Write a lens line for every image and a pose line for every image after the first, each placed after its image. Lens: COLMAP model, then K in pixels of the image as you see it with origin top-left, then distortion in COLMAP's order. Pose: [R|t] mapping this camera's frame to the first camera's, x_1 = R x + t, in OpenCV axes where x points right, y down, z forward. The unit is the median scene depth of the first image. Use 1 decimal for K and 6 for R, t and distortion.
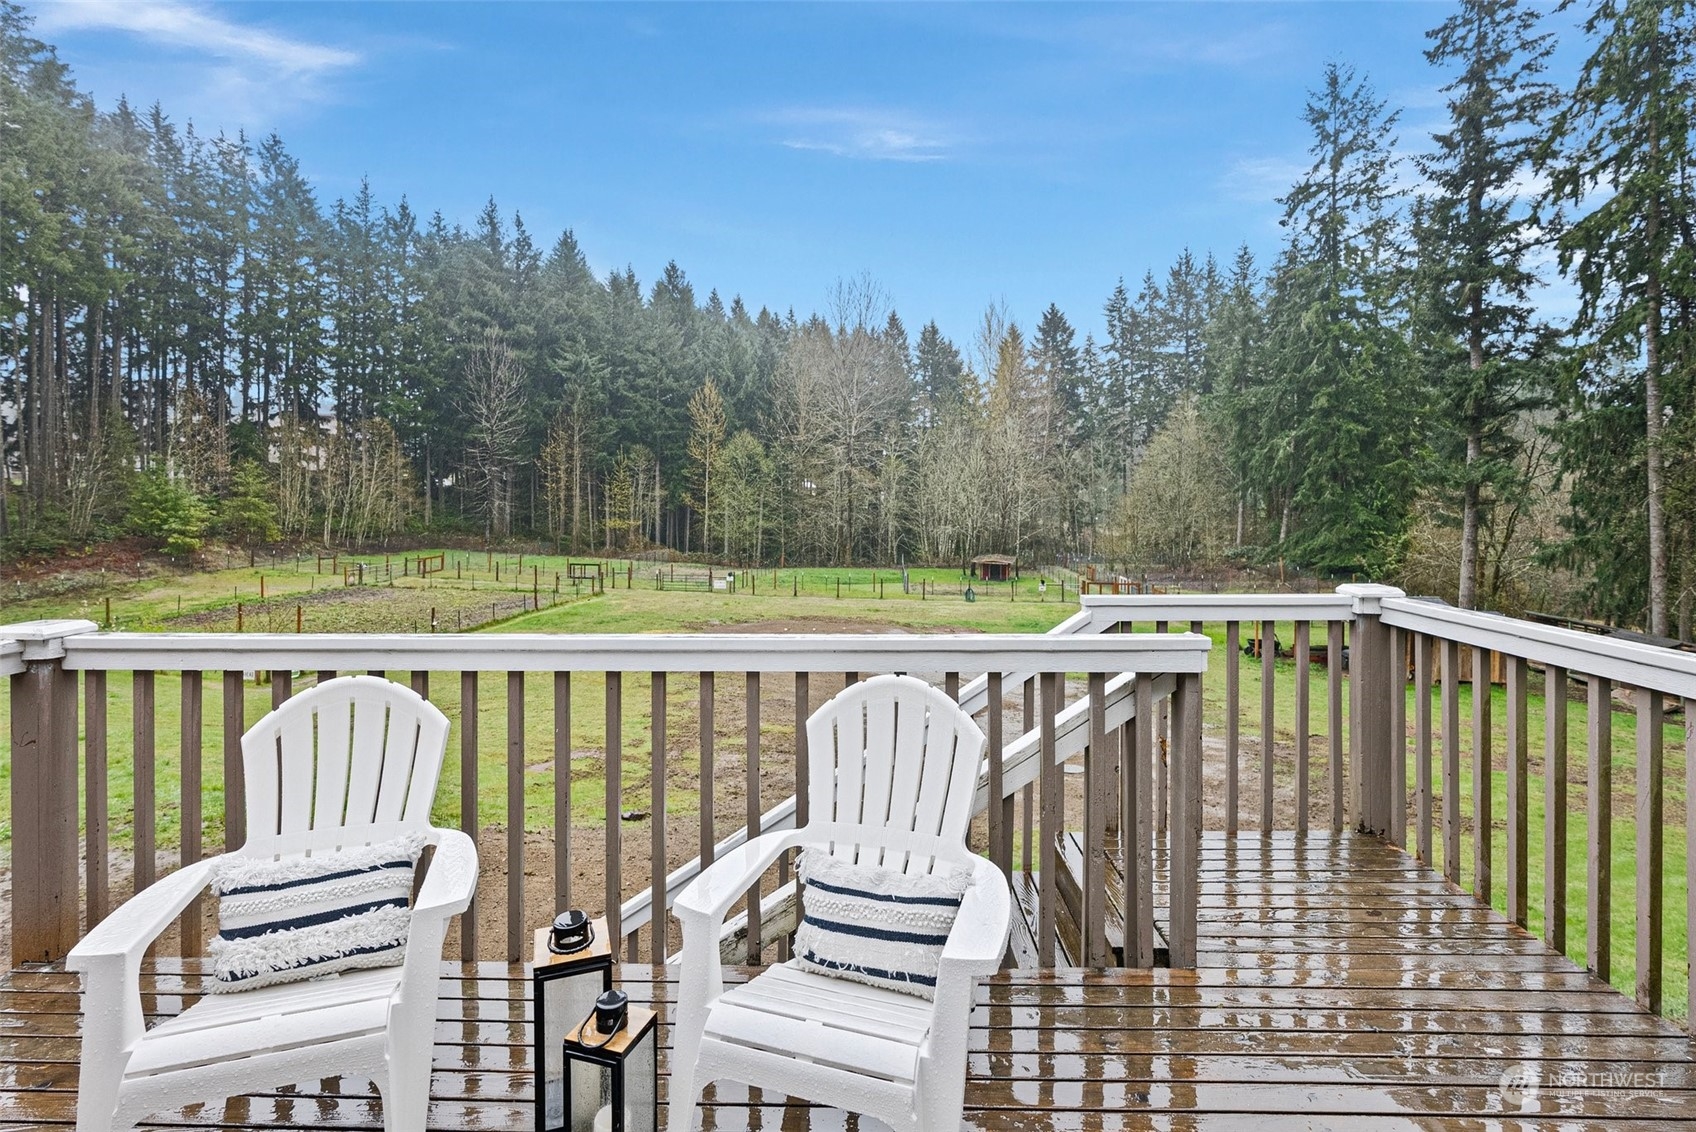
lens RADIAL K [[774.2, 0, 843.9], [0, 774.2, 503.9], [0, 0, 1]] dist [0.000298, -0.000010]
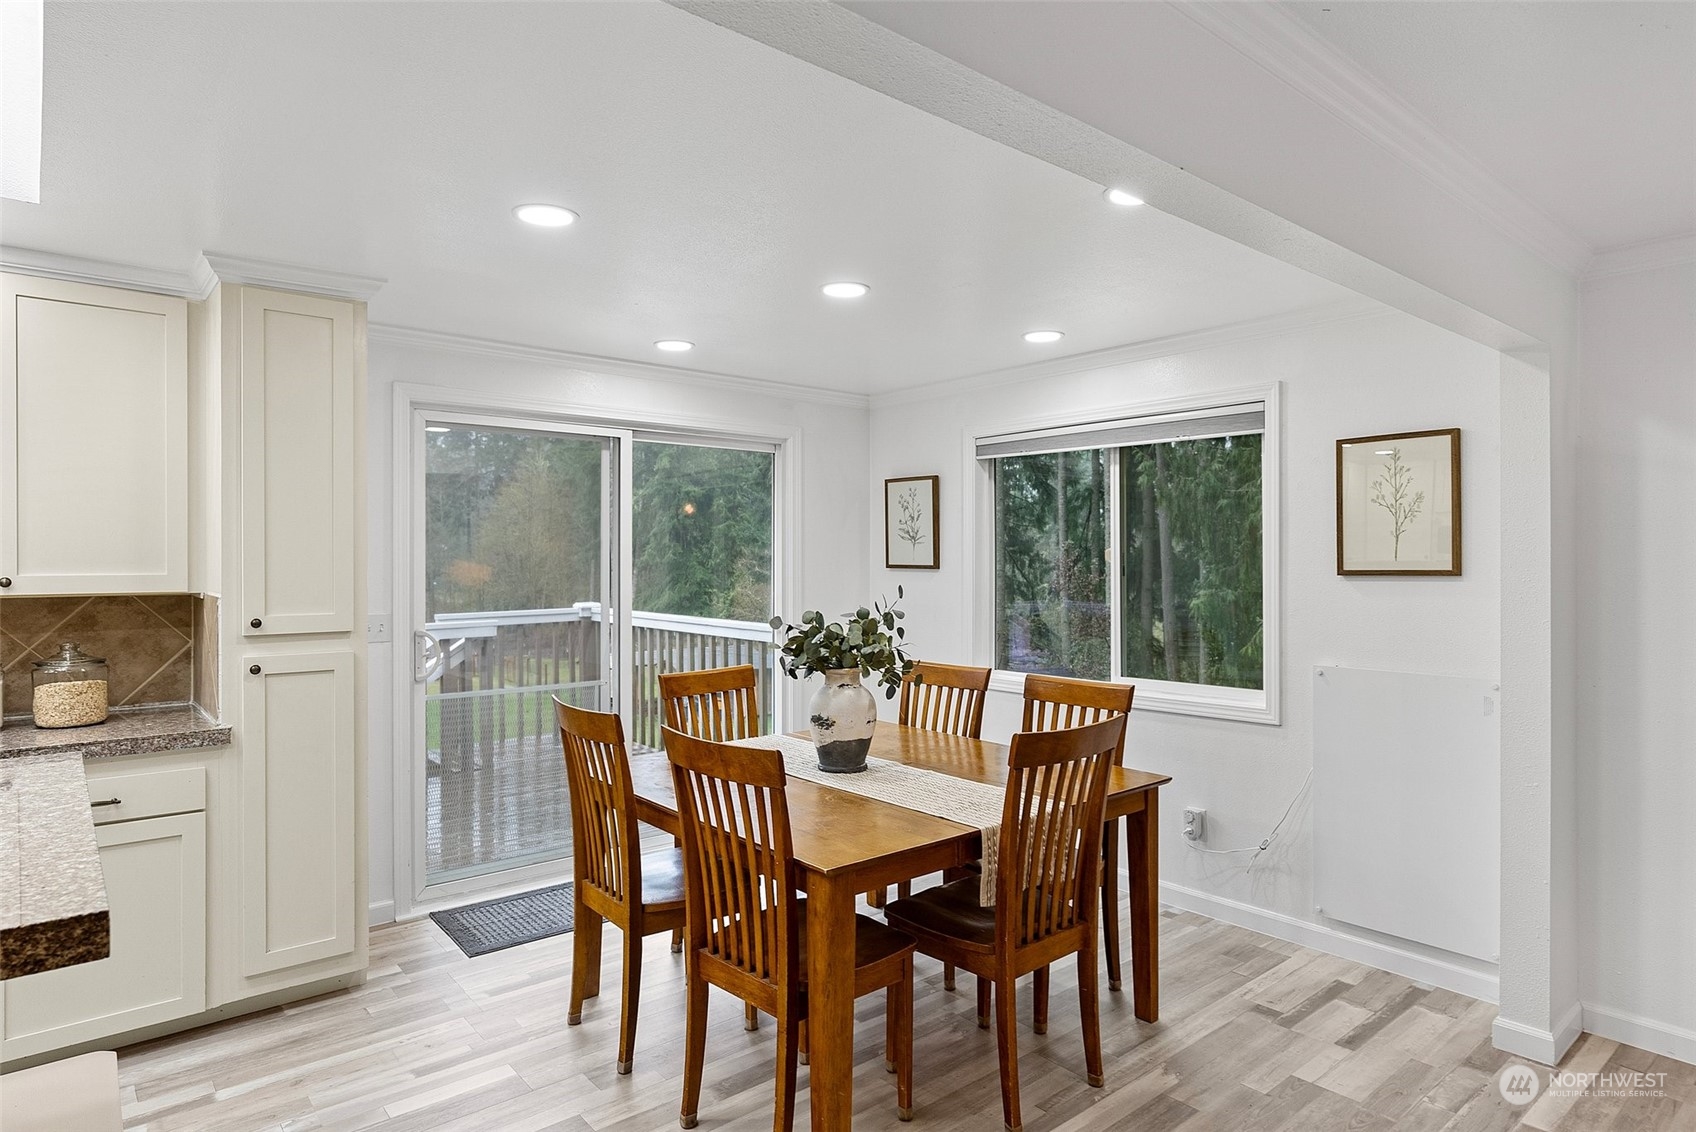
lens RADIAL K [[970.3, 0, 848.2], [0, 970.3, 564.3], [0, 0, 1]] dist [-0.000149, -0.000042]
pose [[0.752174, -0.006207, 0.658936, -0.035688], [0.007056, 0.999974, 0.001365, 0.001130], [-0.658927, 0.003623, 0.752198, -0.103142]]
